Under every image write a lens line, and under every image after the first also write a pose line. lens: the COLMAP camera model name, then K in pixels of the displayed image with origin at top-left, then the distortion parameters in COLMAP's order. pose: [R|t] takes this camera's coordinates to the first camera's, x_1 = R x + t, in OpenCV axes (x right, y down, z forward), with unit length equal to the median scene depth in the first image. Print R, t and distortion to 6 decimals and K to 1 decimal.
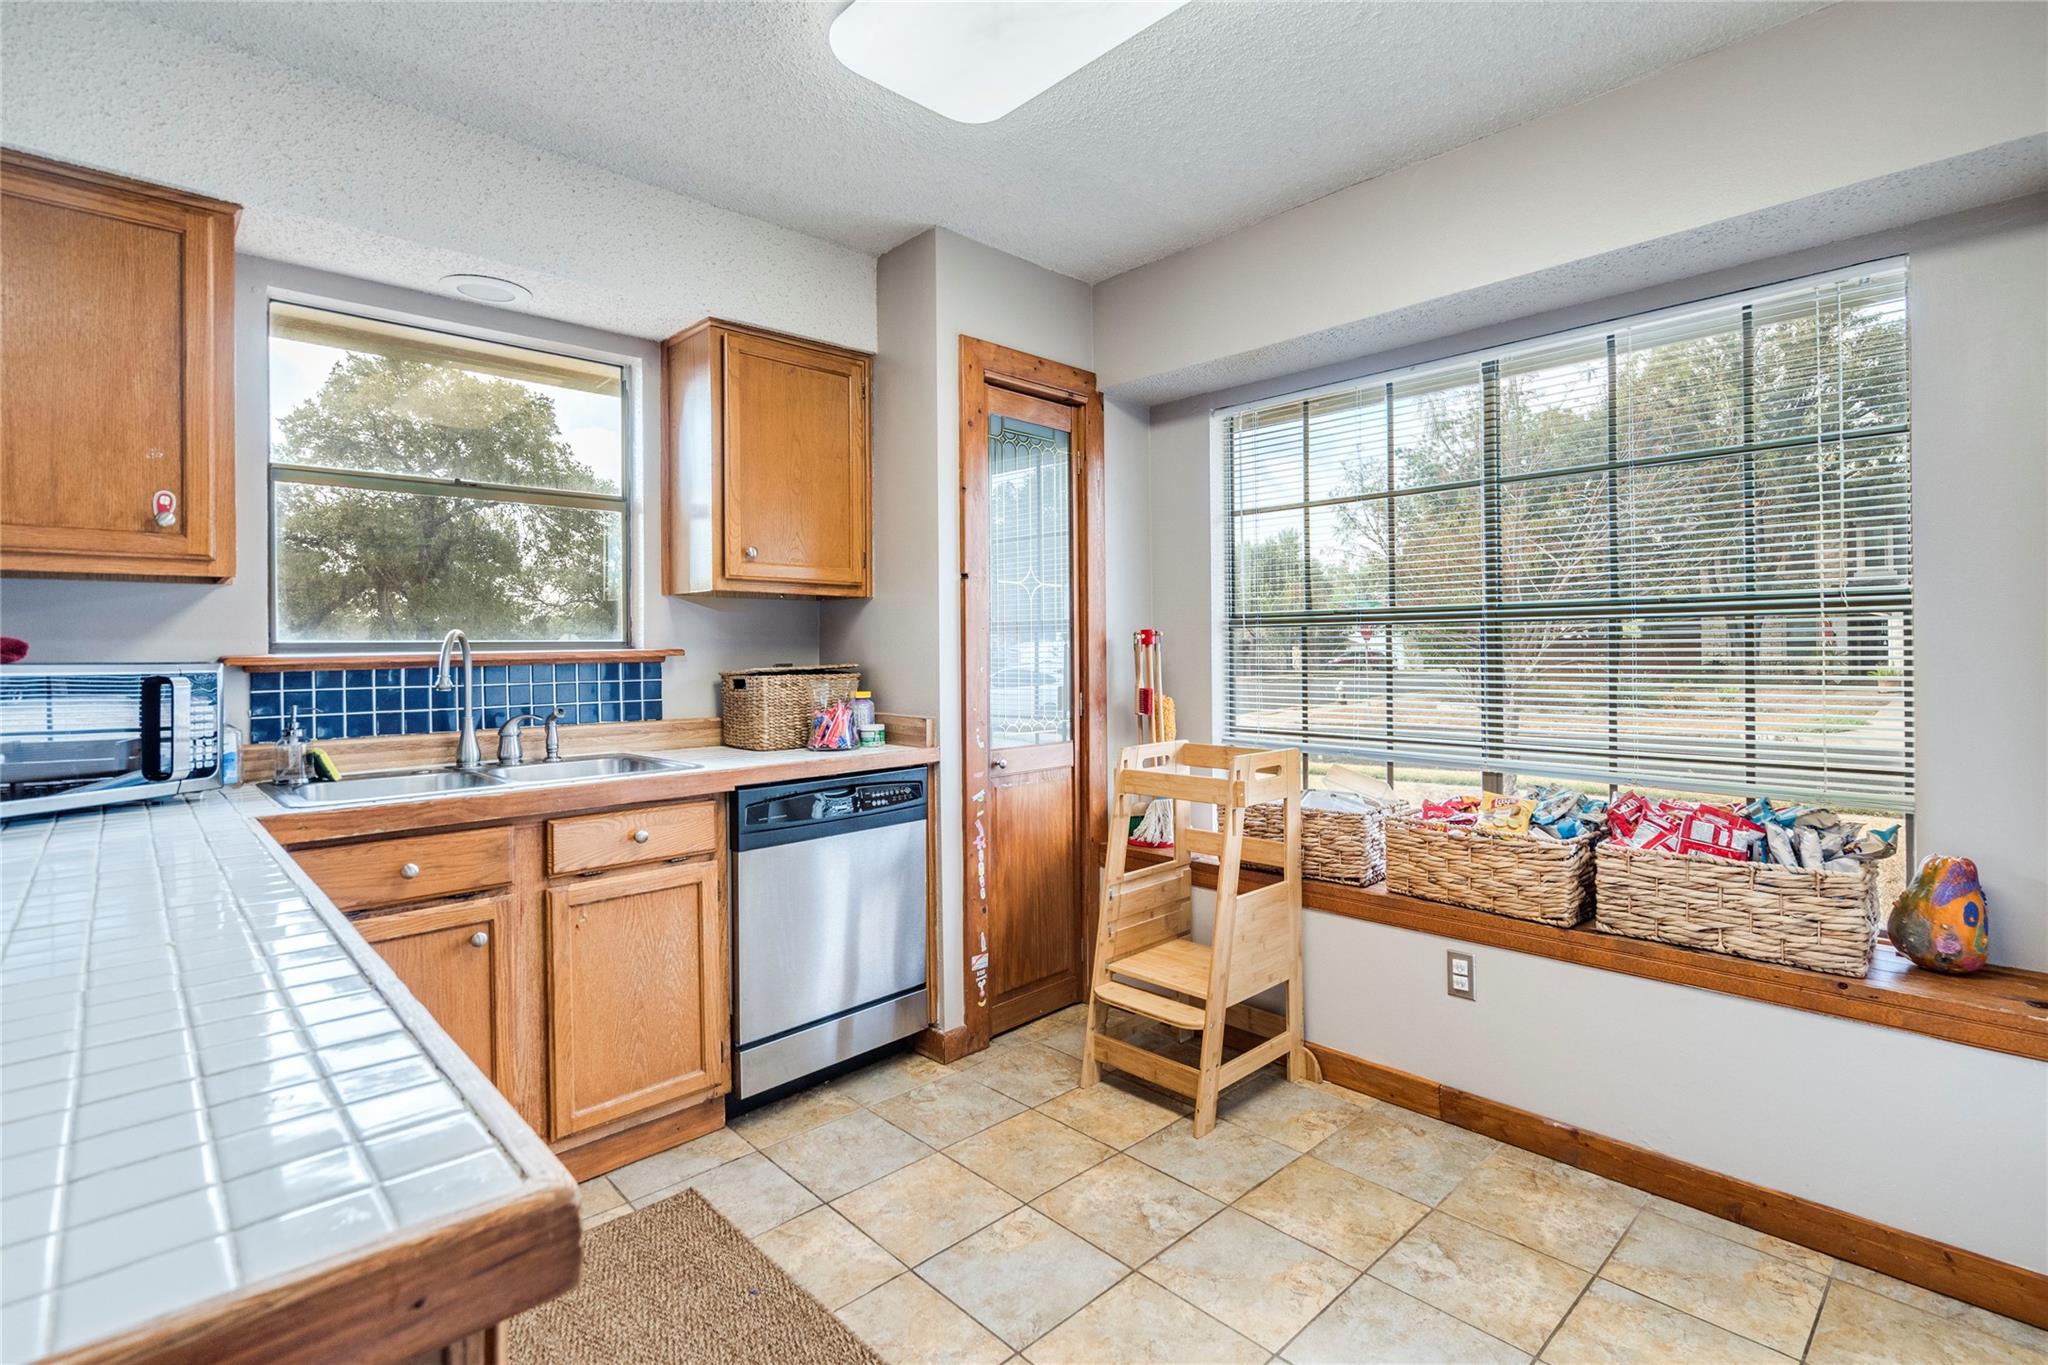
lens RADIAL K [[957.5, 0, 976.5], [0, 957.5, 645.6], [0, 0, 1]] dist [-0.004177, 0.000779]
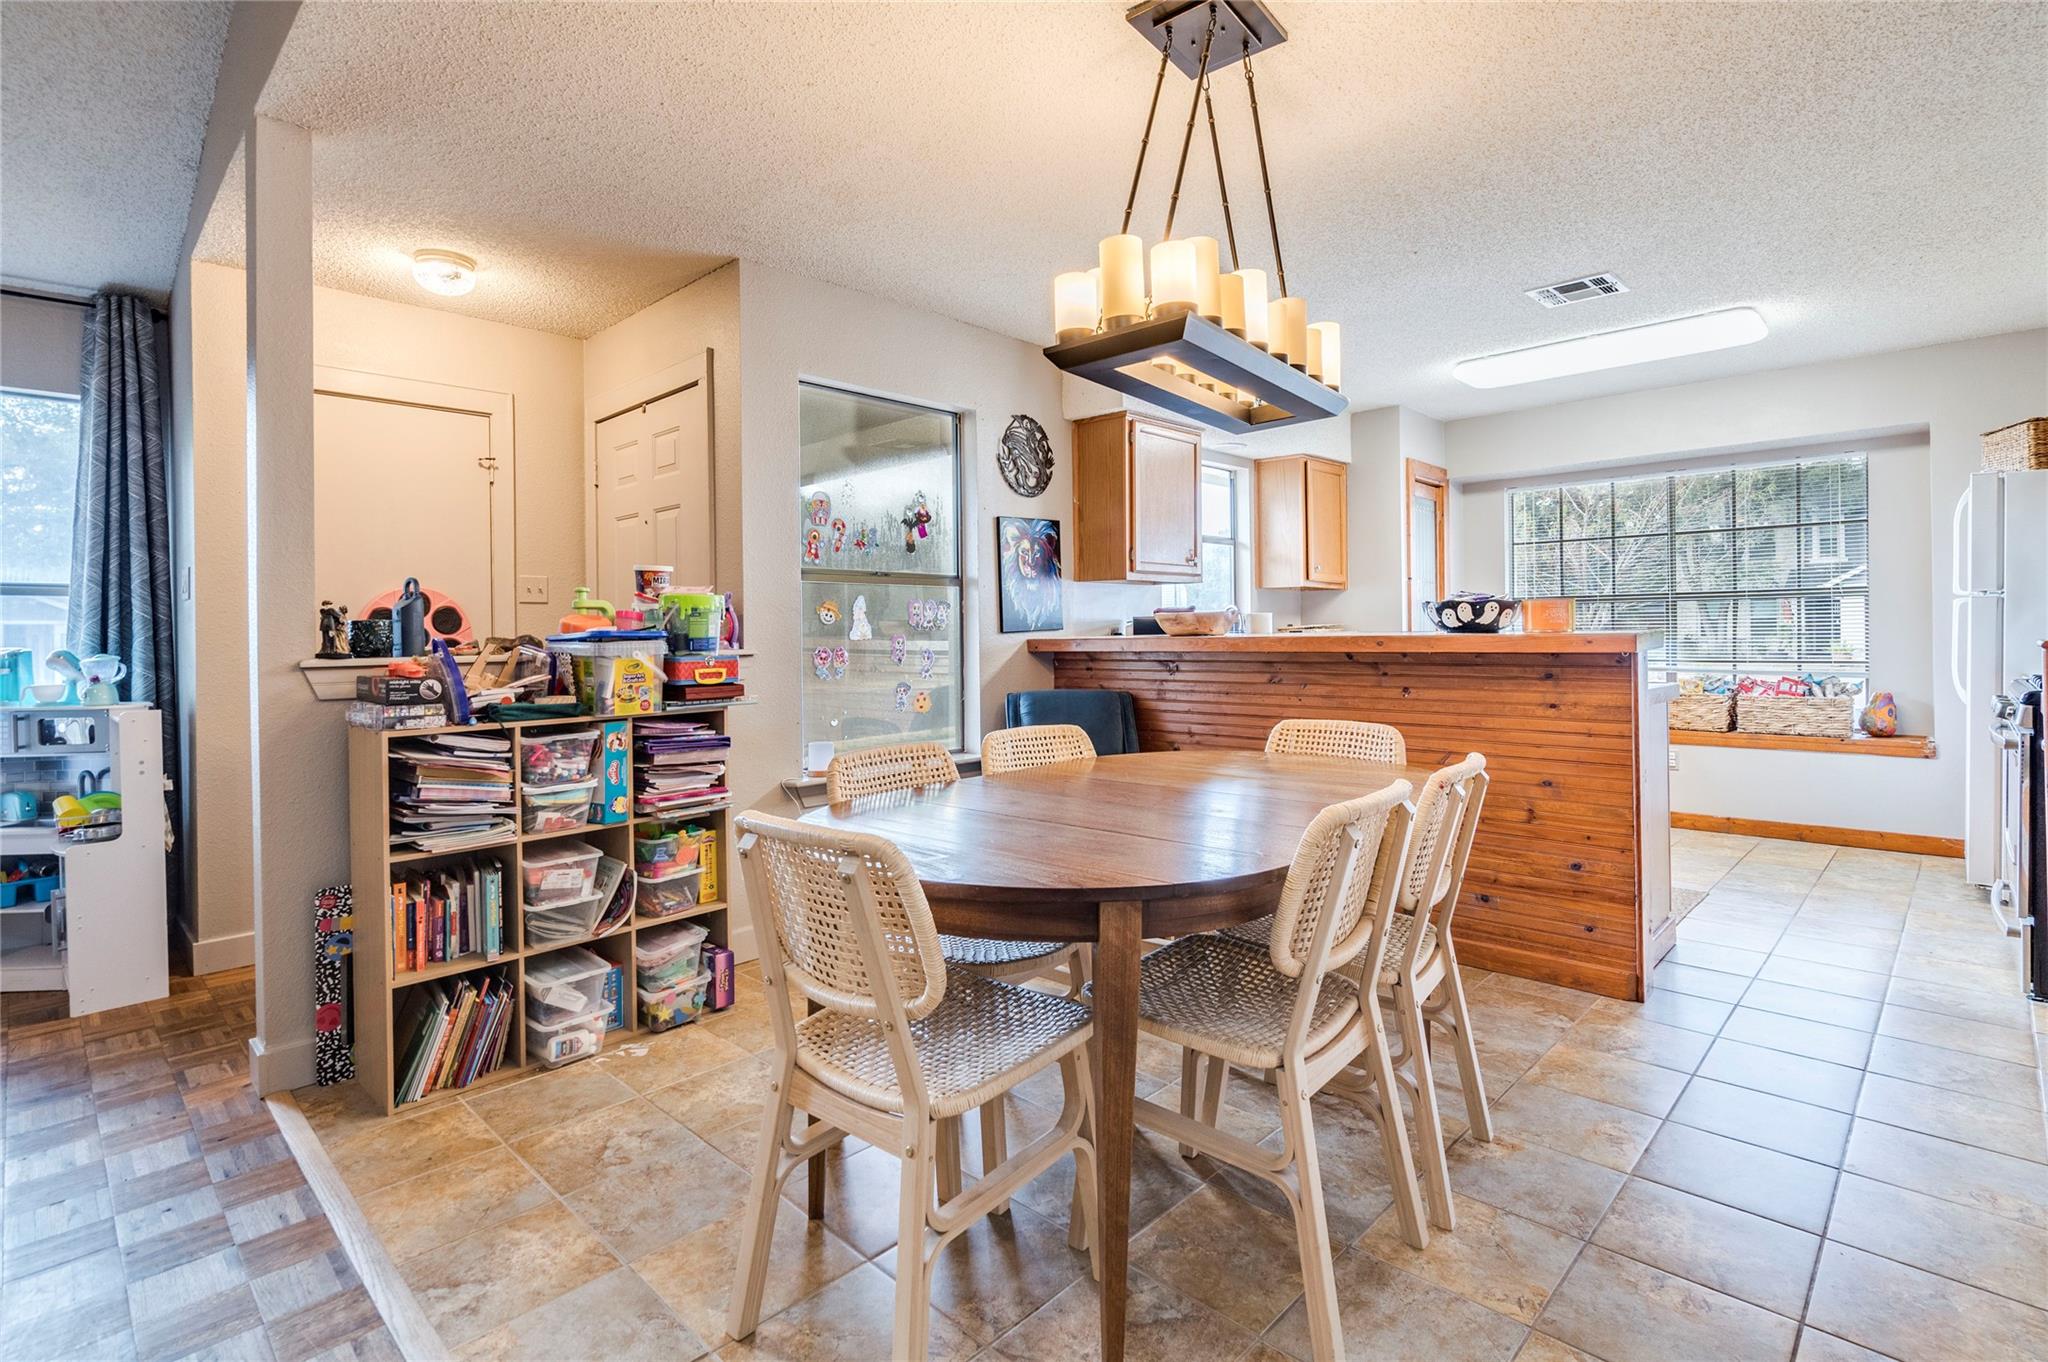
lens RADIAL K [[995.3, 0, 951.8], [0, 995.3, 636.7], [0, 0, 1]] dist [-0.008290, 0.004176]
pose [[0.999343, -0.004149, 0.036013, -1.175697], [0.003880, 0.999964, 0.007516, 0.032384], [-0.036043, -0.007371, 0.999323, -1.173154]]
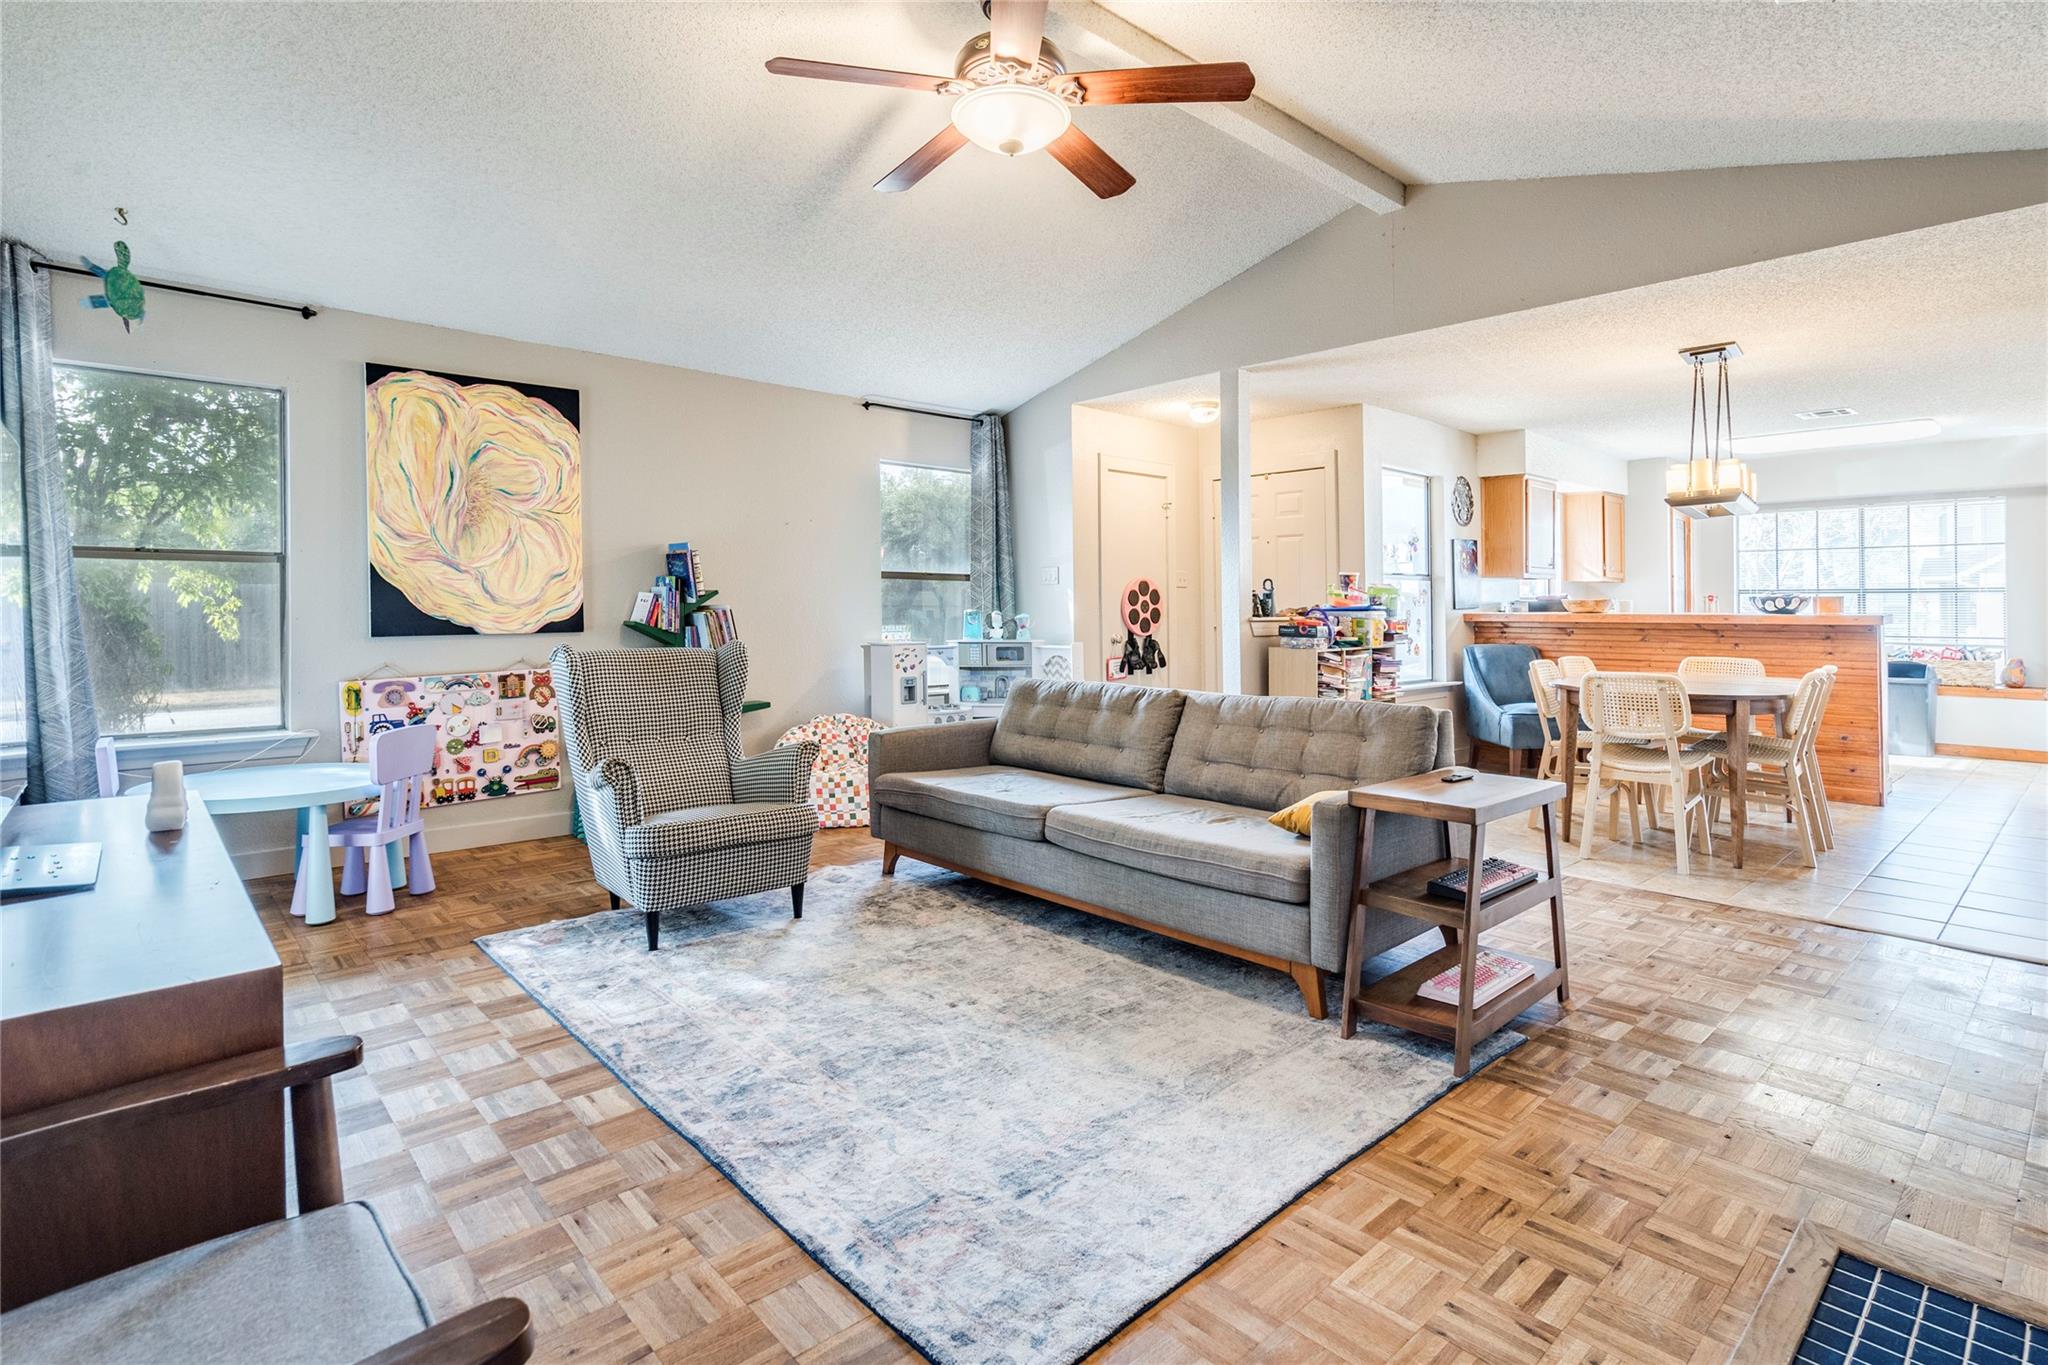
lens RADIAL K [[995.3, 0, 977.4], [0, 995.3, 600.2], [0, 0, 1]] dist [-0.008290, 0.004176]
pose [[0.999731, 0.012457, -0.019585, -2.321652], [-0.012505, 0.999919, -0.002330, 0.036310], [0.019554, 0.002574, 0.999805, -2.311815]]
